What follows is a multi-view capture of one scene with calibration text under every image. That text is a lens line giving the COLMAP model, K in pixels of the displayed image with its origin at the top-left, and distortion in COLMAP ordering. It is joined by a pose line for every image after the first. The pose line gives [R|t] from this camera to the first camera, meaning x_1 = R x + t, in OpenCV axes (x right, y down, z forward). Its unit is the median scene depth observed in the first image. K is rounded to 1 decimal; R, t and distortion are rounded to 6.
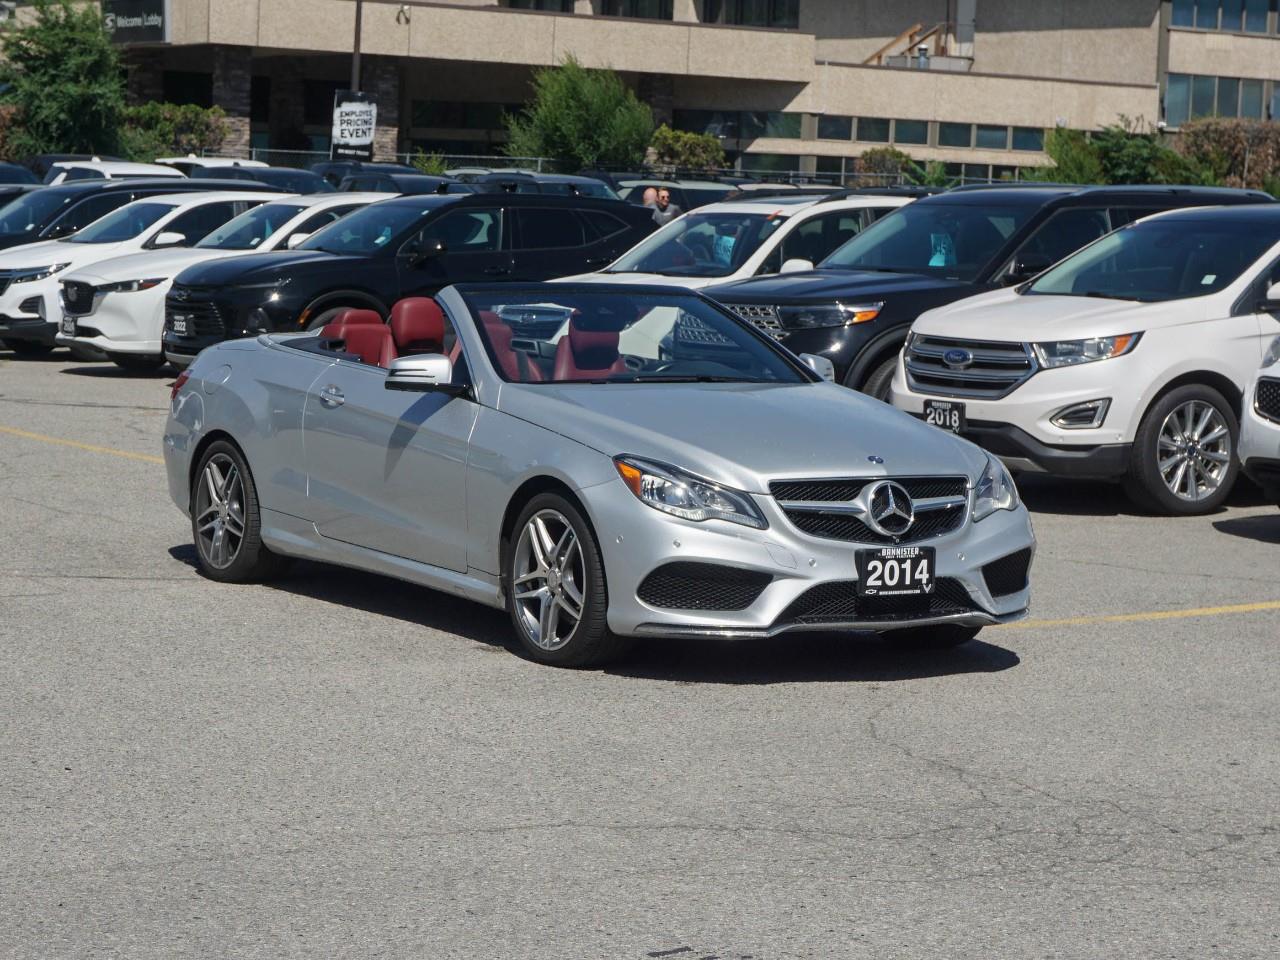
lens RADIAL K [[2818.0, 0, 640.1], [0, 2818.0, 480.5], [0, 0, 1]] dist [-0.025931, 0.000000]
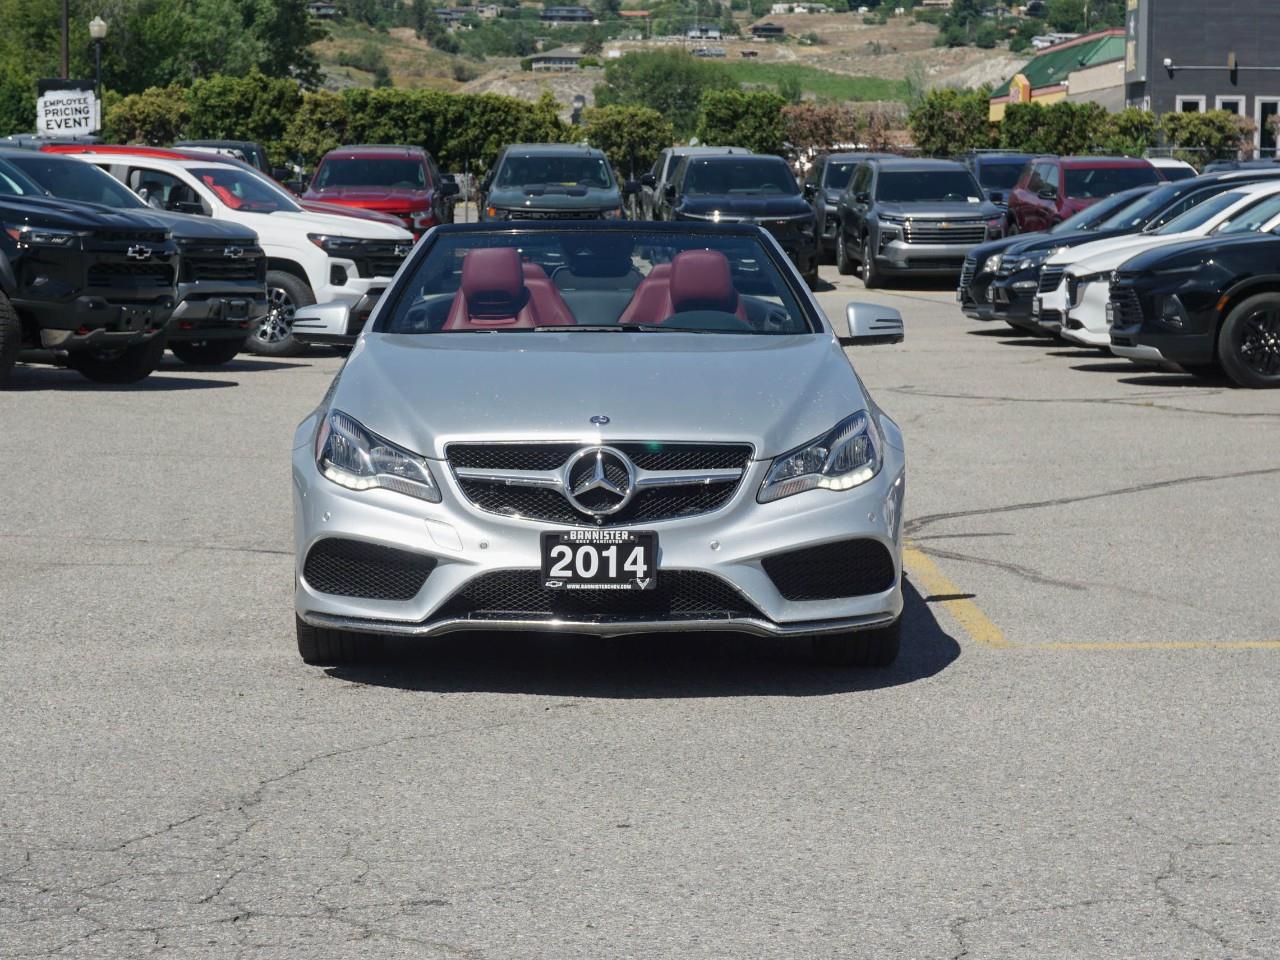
lens RADIAL K [[2818.0, 0, 640.0], [0, 2818.0, 479.5], [0, 0, 1]] dist [-0.025931, 0.000000]
pose [[0.877184, 0.019638, -0.479752, 0.482857], [-0.021782, 0.999762, 0.001096, 0.008356], [0.479659, 0.009489, 0.877403, 0.307350]]
